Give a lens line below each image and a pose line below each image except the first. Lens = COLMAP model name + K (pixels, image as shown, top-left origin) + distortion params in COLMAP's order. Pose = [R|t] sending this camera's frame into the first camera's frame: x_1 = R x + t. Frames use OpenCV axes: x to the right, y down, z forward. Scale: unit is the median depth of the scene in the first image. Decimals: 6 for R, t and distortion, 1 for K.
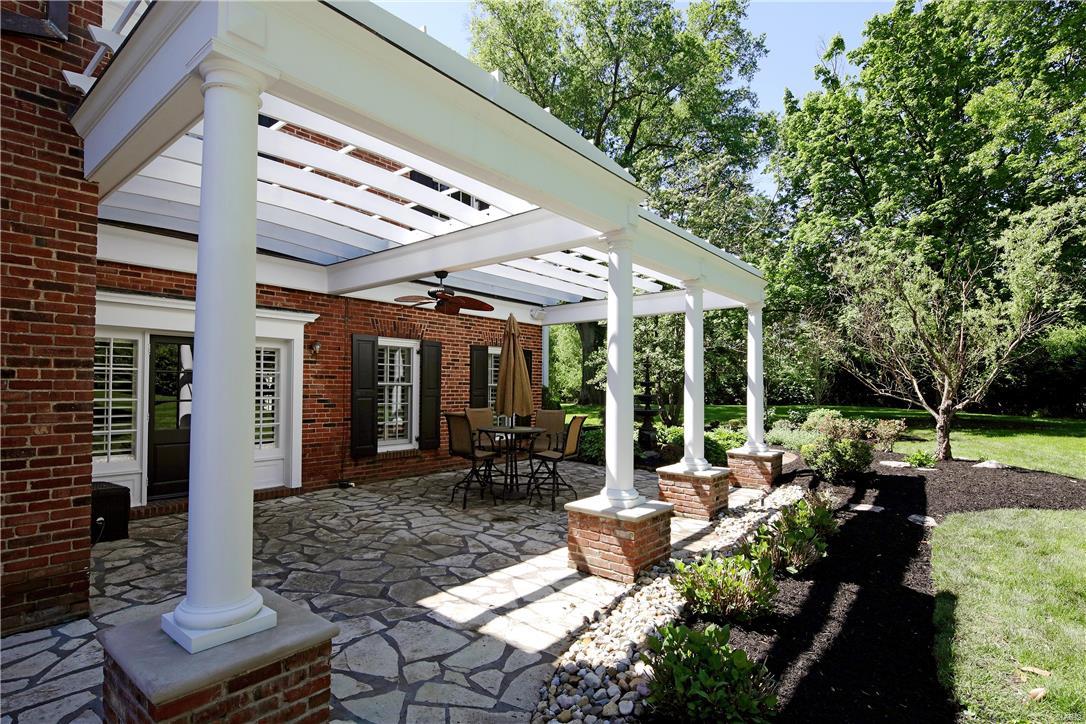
lens RADIAL K [[537.6, 0, 543.0], [0, 537.6, 362.0], [0, 0, 1]] dist [-0.018193, 0.000574]
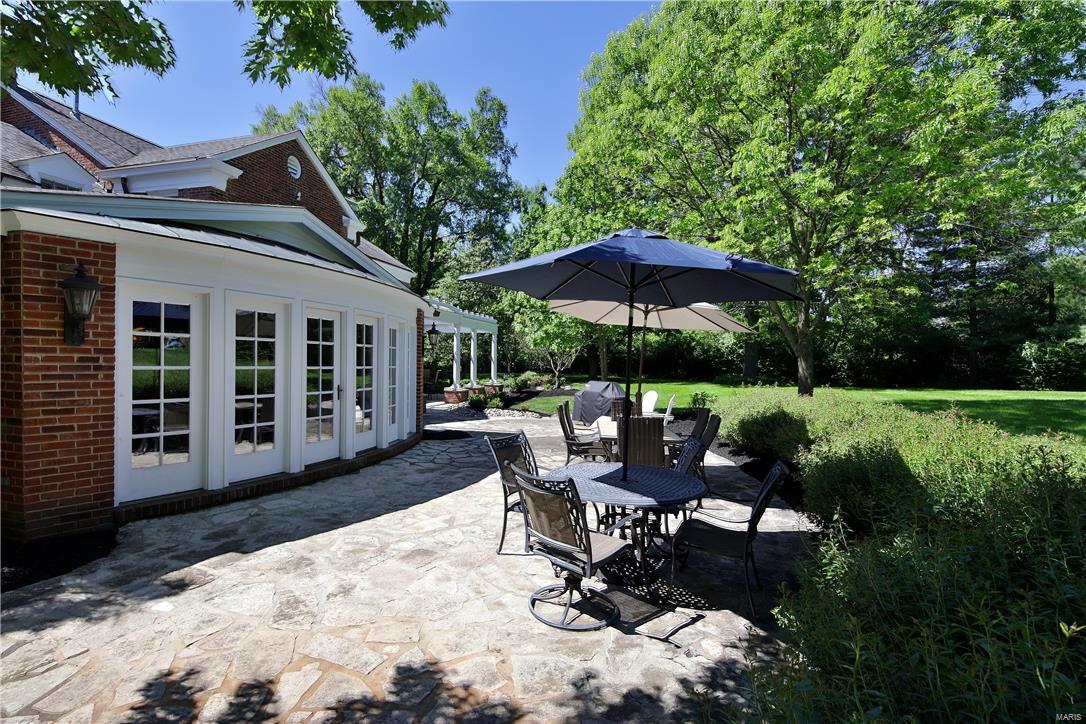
lens RADIAL K [[537.6, 0, 543.0], [0, 537.6, 362.0], [0, 0, 1]] dist [-0.018193, 0.000574]
pose [[0.911014, 0.011553, 0.412213, -0.493852], [-0.023393, 0.999446, 0.023688, -0.020296], [-0.411711, -0.031223, 0.910779, -1.557501]]
